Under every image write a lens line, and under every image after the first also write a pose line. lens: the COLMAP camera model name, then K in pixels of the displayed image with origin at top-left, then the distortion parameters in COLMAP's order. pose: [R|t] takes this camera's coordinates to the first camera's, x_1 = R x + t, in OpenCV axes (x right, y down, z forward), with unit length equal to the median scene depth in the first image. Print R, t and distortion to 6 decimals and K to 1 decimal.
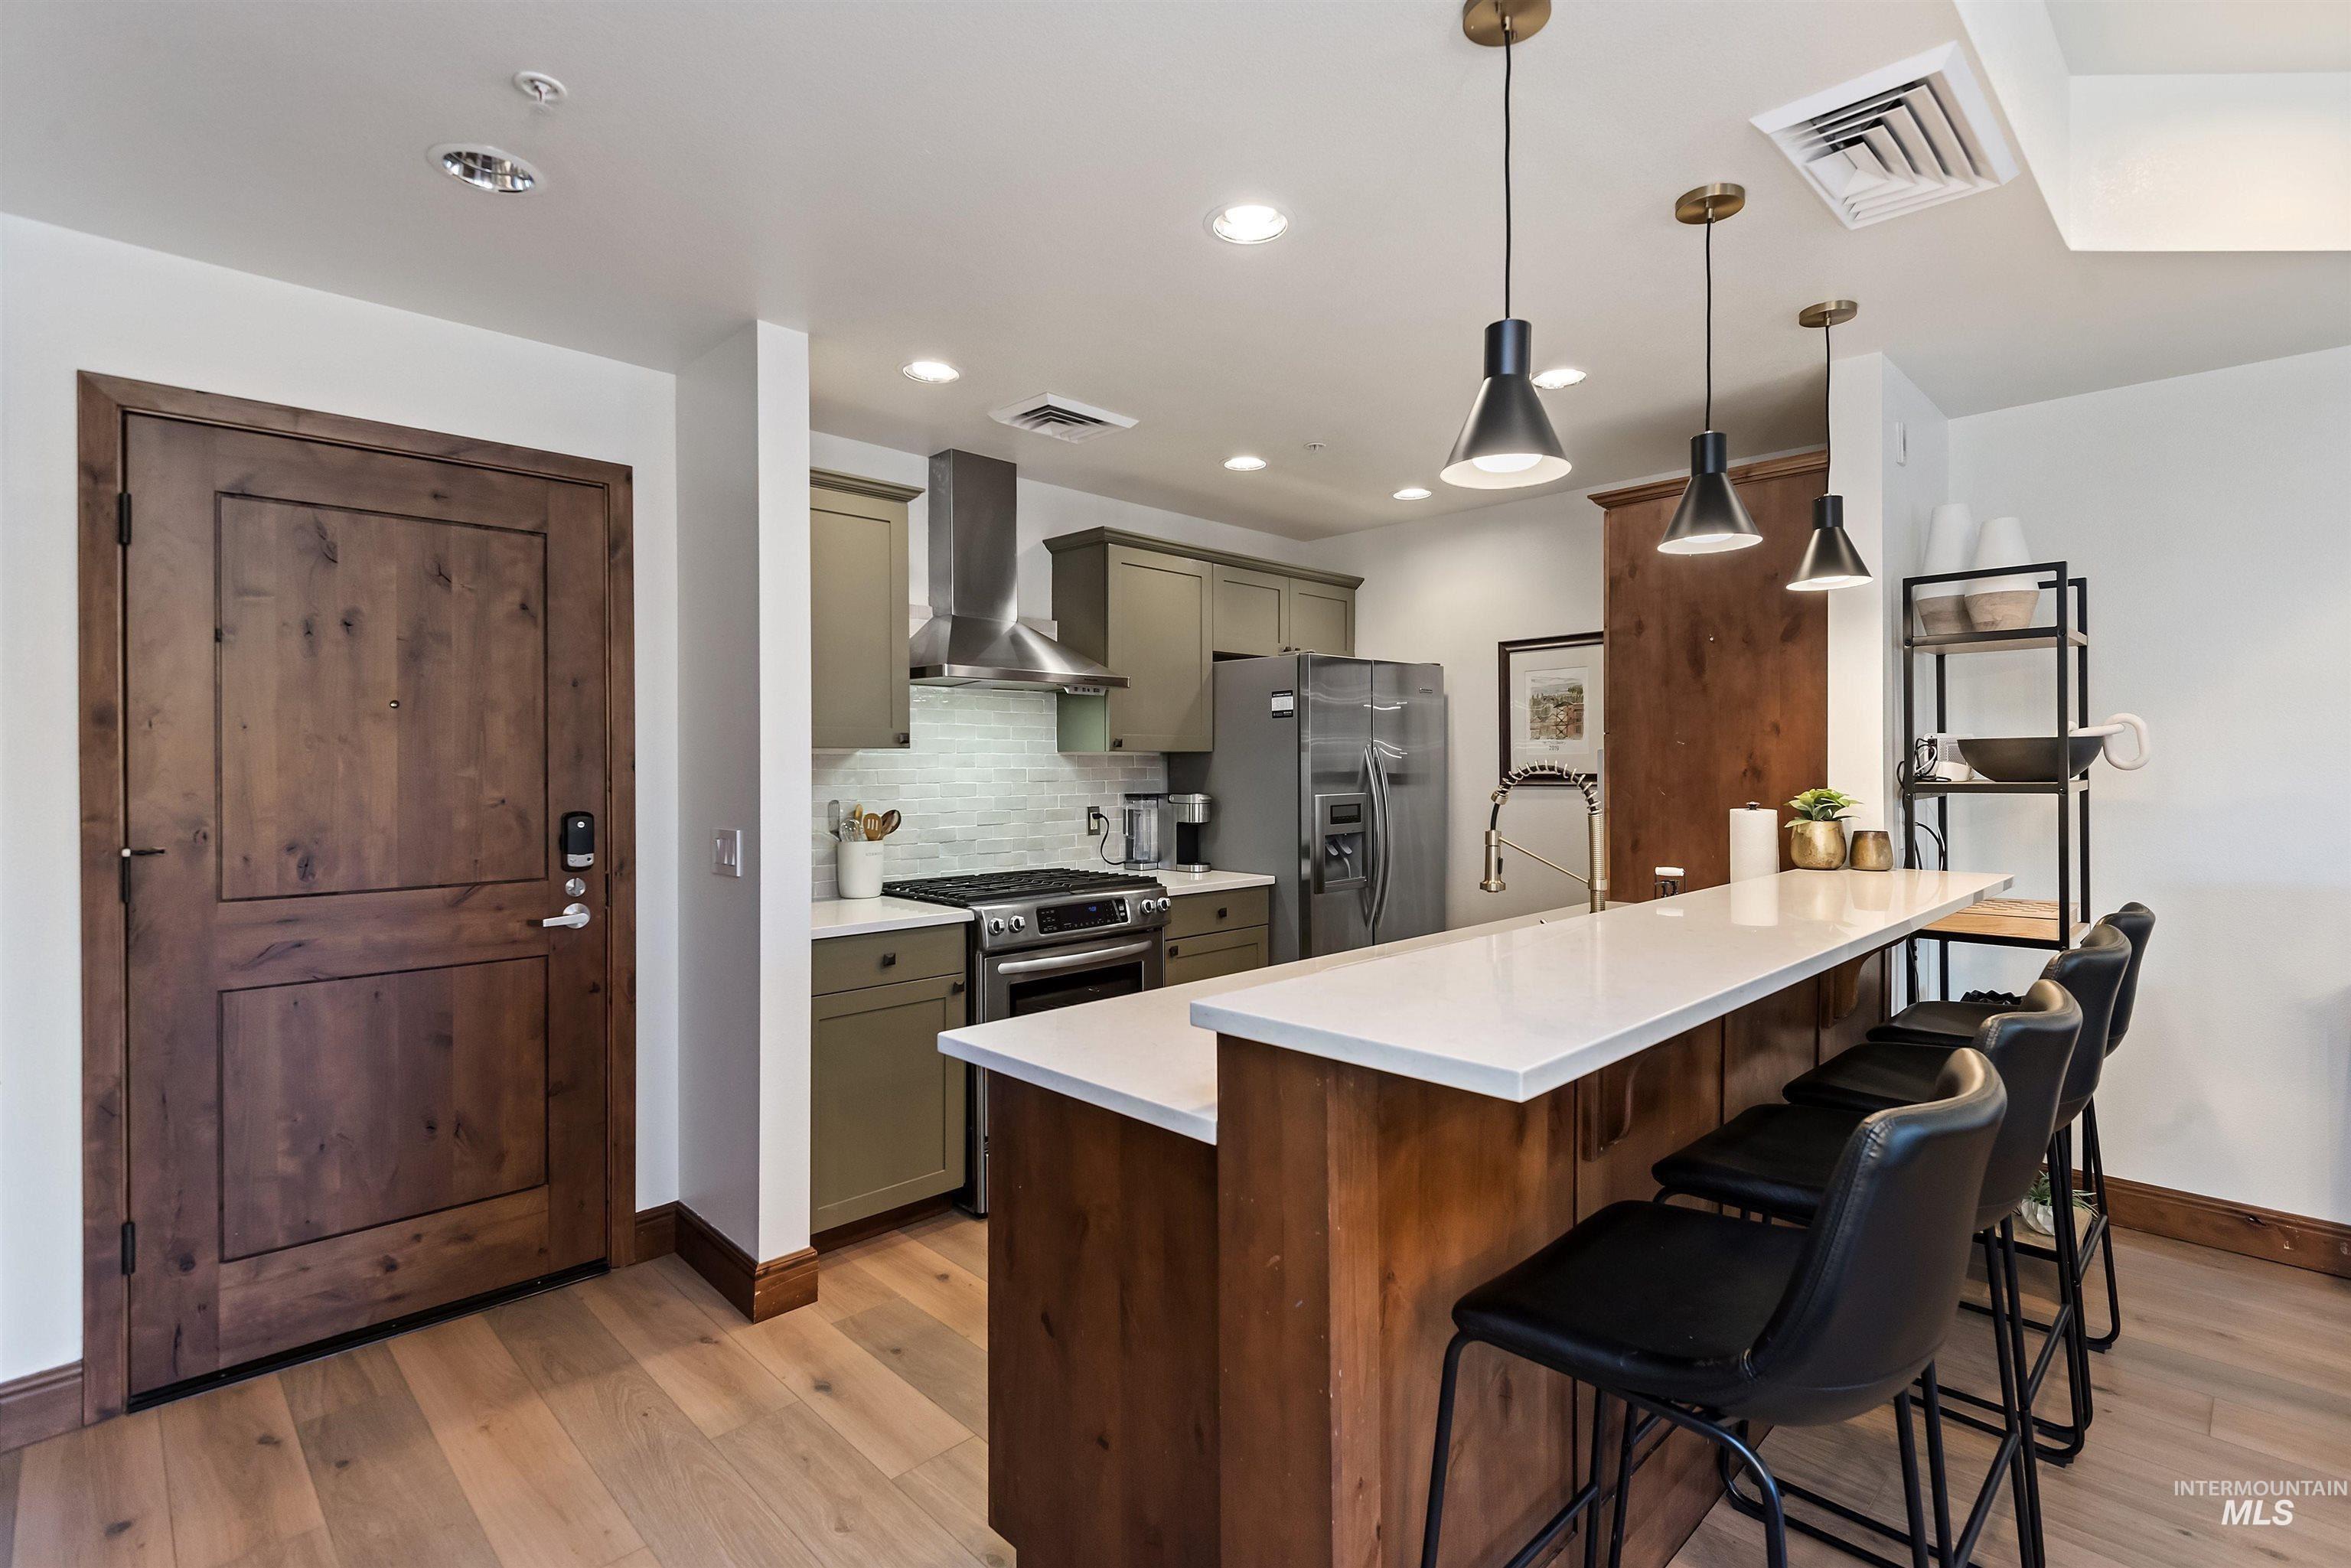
lens RADIAL K [[1083.6, 0, 1189.9], [0, 1083.6, 752.8], [0, 0, 1]] dist [0.024953, 0.004070]
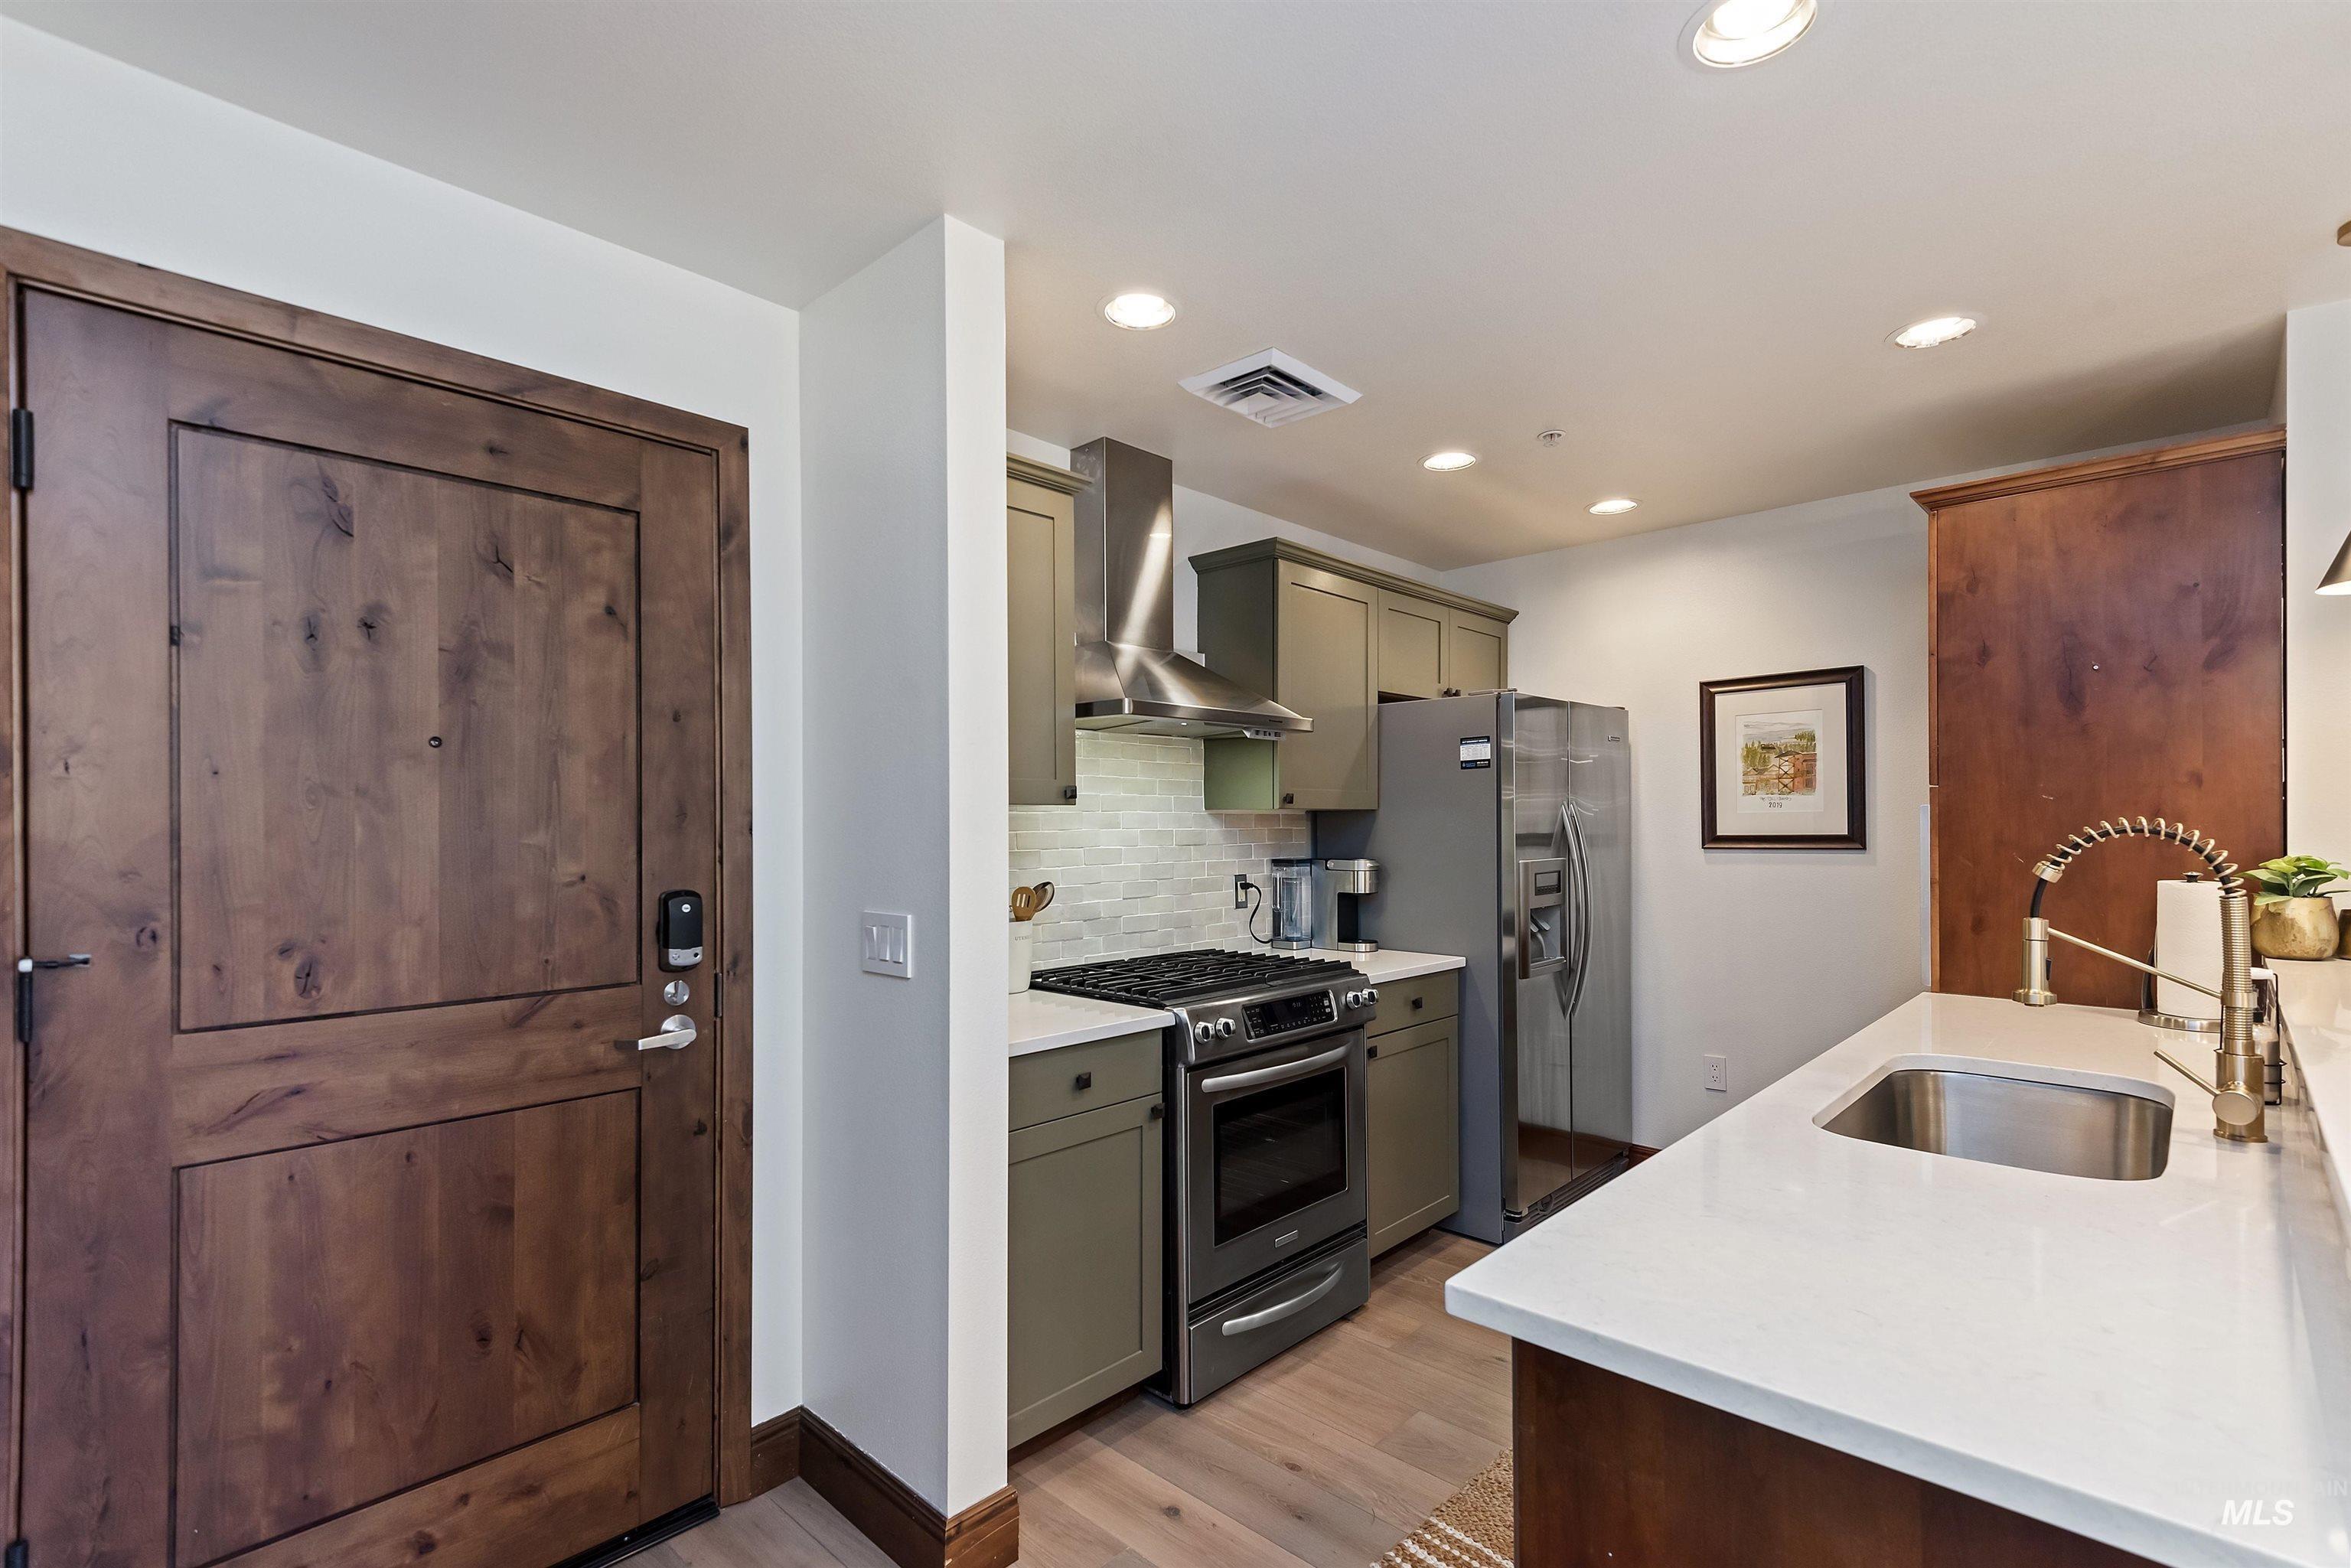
lens RADIAL K [[1083.6, 0, 1219.1], [0, 1083.6, 809.3], [0, 0, 1]] dist [0.024953, 0.004070]
pose [[0.998921, -0.000717, 0.046427, -0.223336], [0.000788, 0.999999, -0.001513, 0.000302], [-0.046426, 0.001548, 0.998921, 0.240639]]
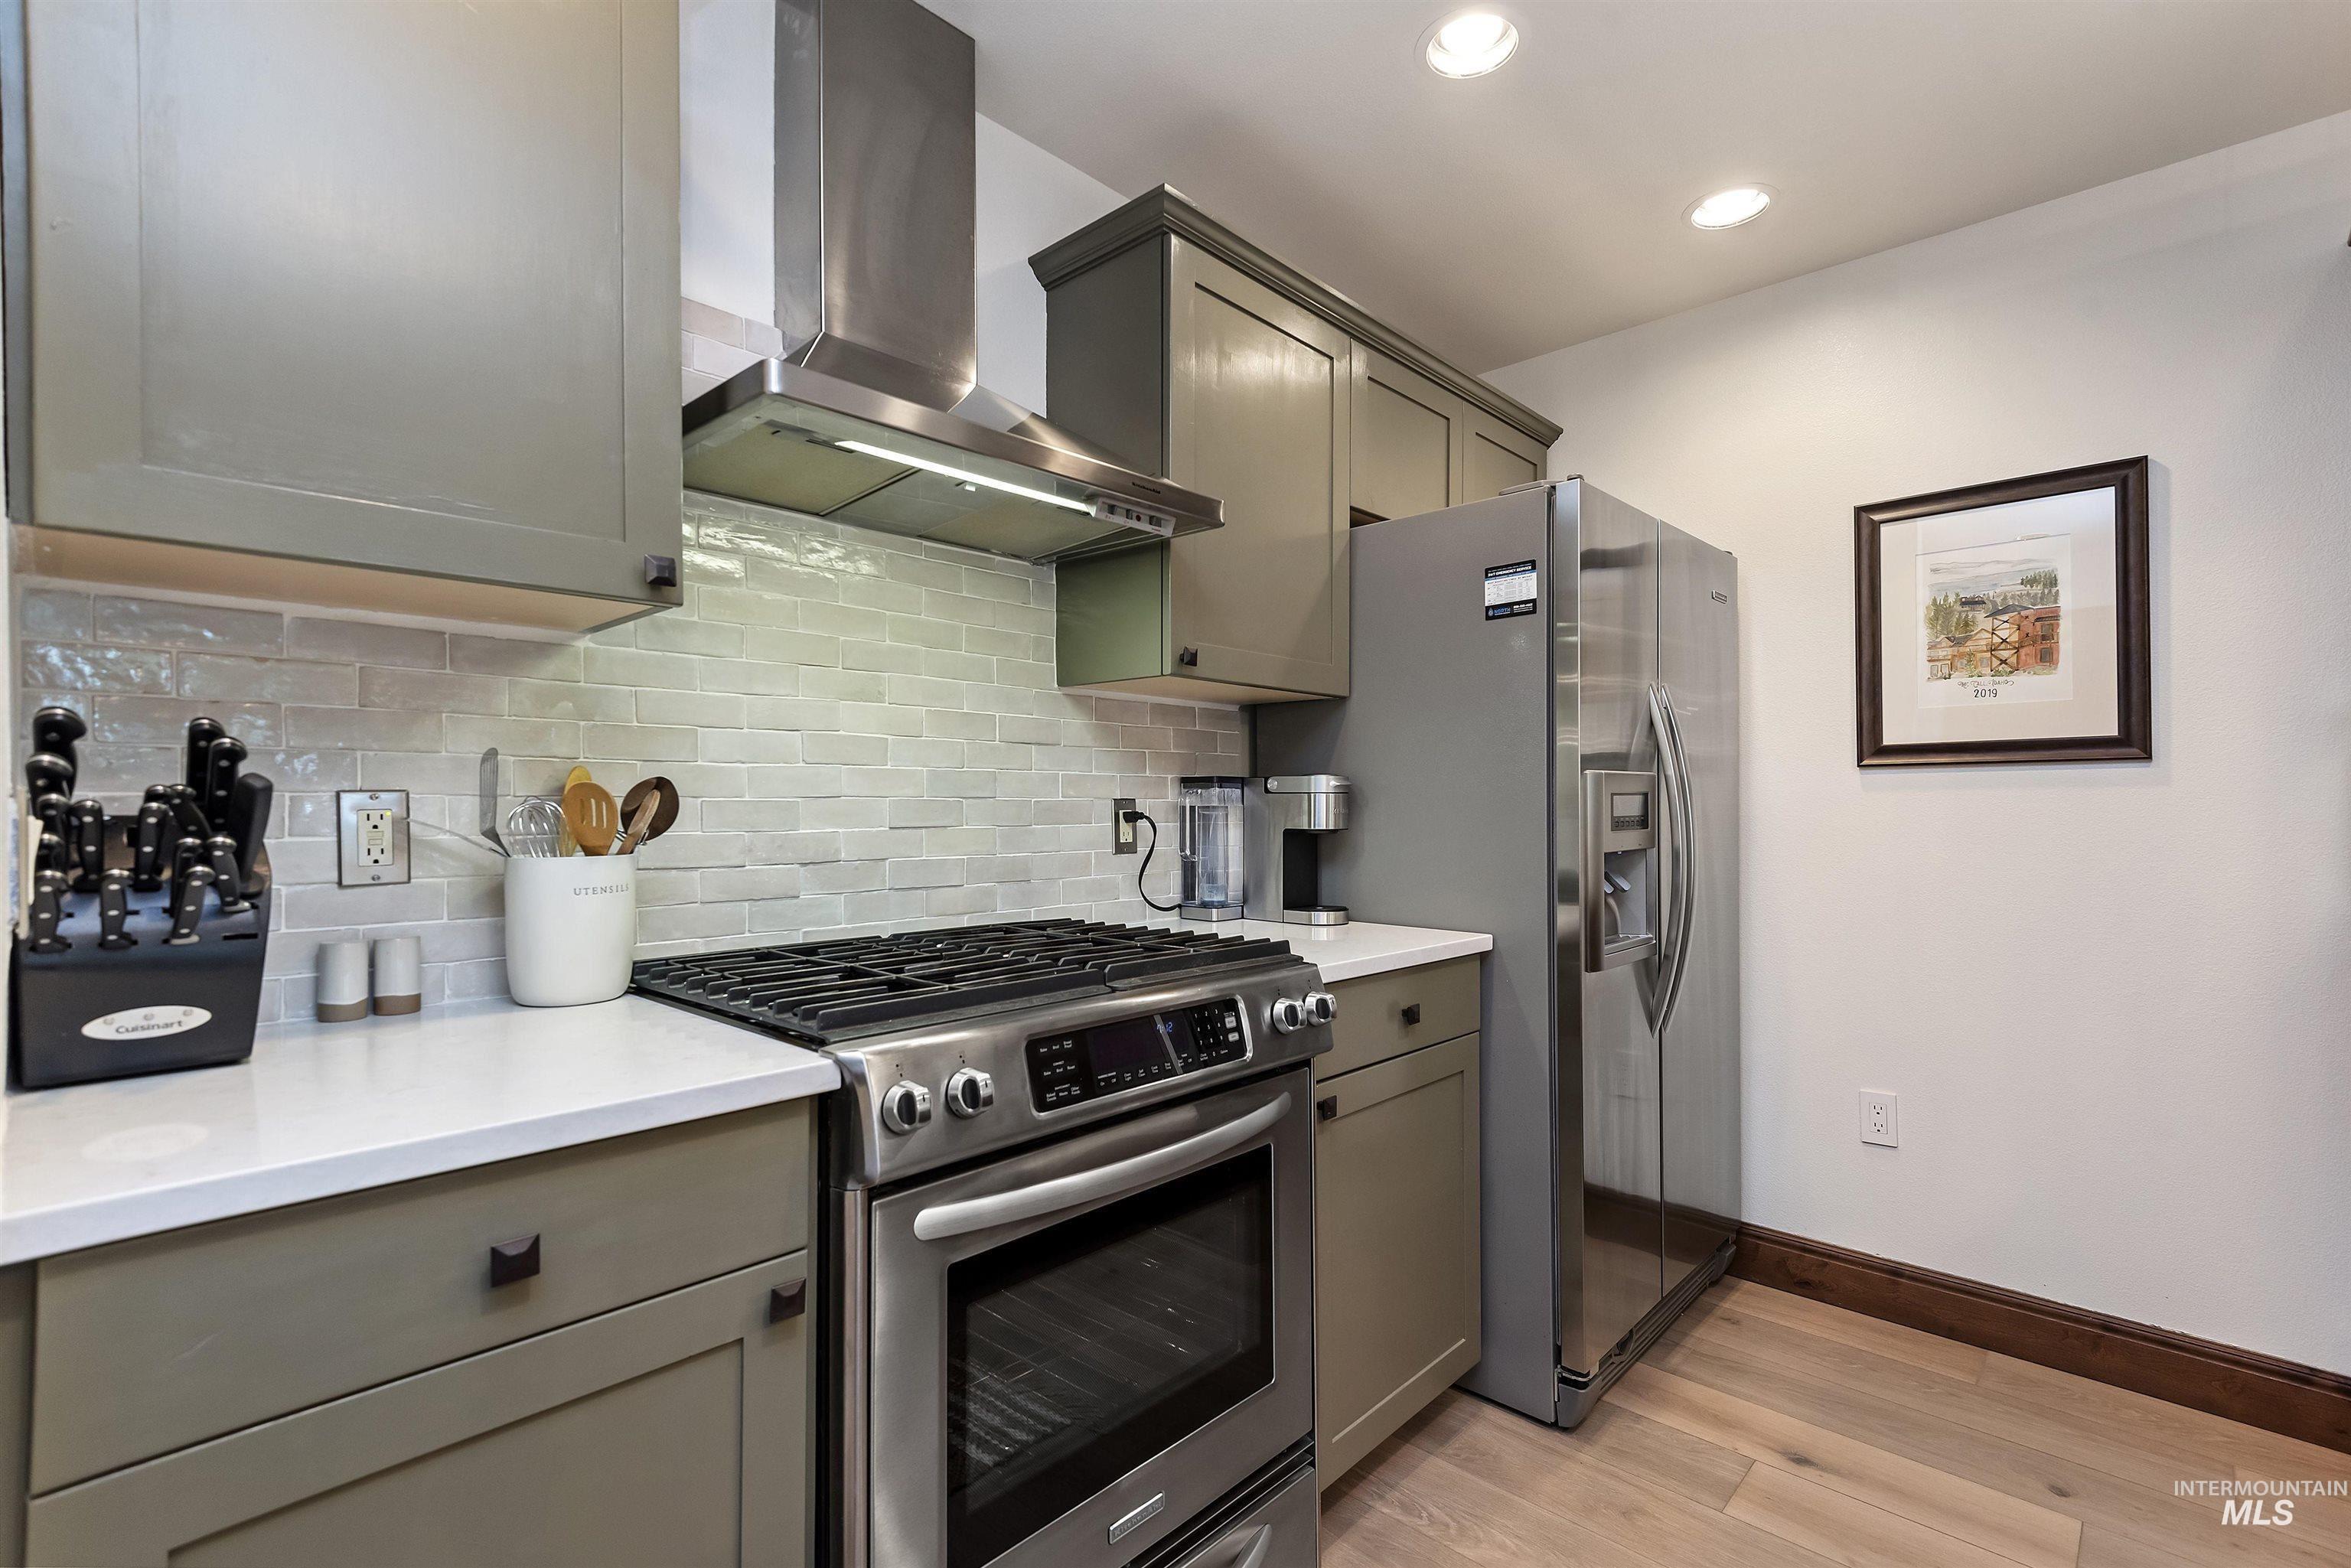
lens RADIAL K [[1083.6, 0, 1218.9], [0, 1083.6, 793.1], [0, 0, 1]] dist [0.024953, 0.004070]
pose [[0.998486, 0.003381, 0.054895, -0.112024], [-0.003458, 0.999993, 0.001306, 0.070748], [-0.054890, -0.001494, 0.998491, 0.735093]]
